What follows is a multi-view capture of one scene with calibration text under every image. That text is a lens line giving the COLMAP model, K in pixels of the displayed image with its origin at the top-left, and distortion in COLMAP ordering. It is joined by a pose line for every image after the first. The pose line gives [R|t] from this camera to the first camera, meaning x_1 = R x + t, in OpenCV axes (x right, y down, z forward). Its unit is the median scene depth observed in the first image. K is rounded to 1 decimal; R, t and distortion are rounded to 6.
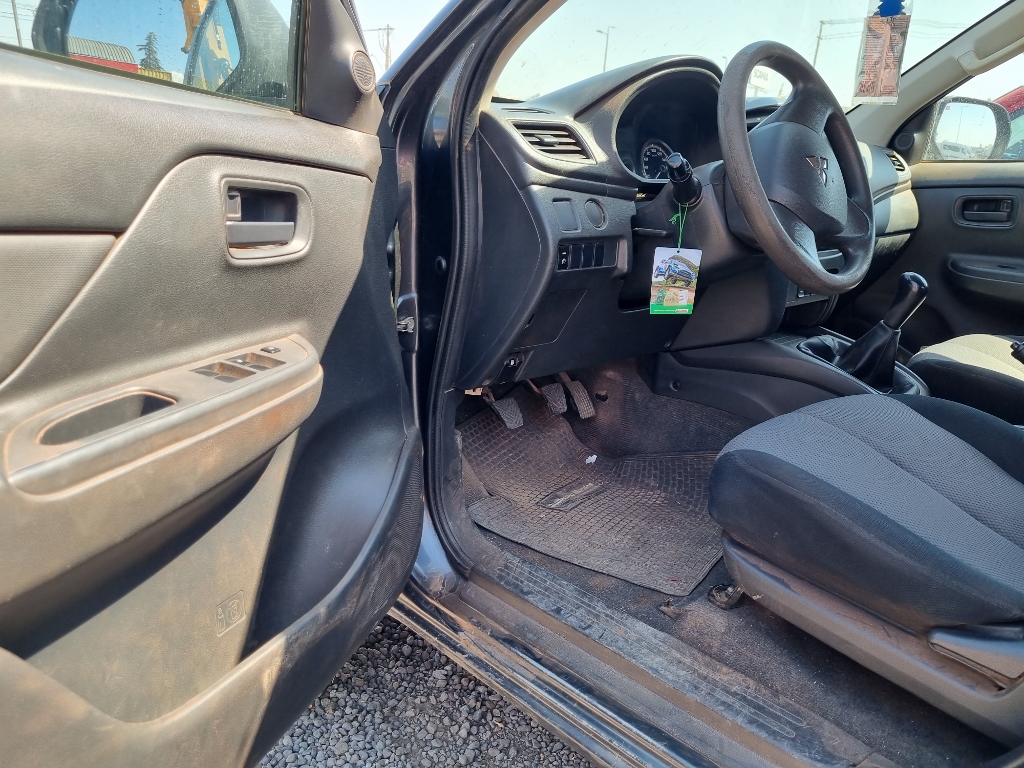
lens RADIAL K [[774.9, 0, 513.4], [0, 774.9, 402.7], [0, 0, 1]] dist [0.013493, -0.000921]
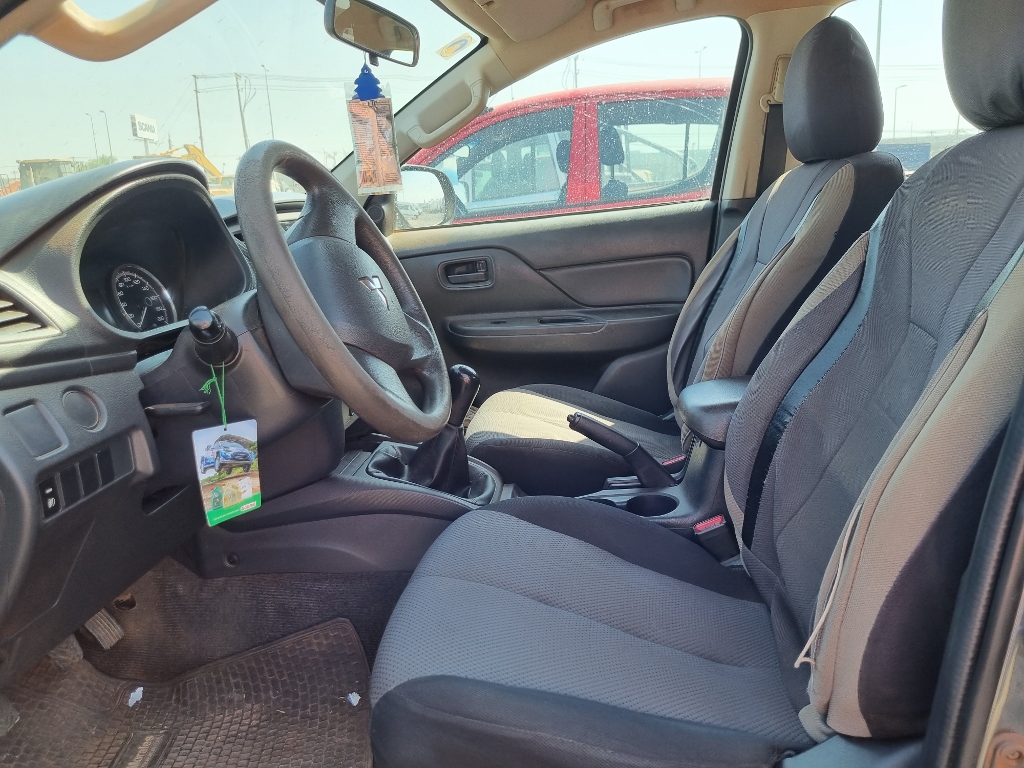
lens RADIAL K [[785.4, 0, 512.0], [0, 785.4, 384.0], [0, 0, 1]] dist [0.019384, -0.001853]
pose [[0.765482, -0.226428, 0.602303, -0.009594], [0.275852, 0.961140, 0.010741, -0.163888], [-0.581329, 0.157925, 0.798196, 0.261987]]
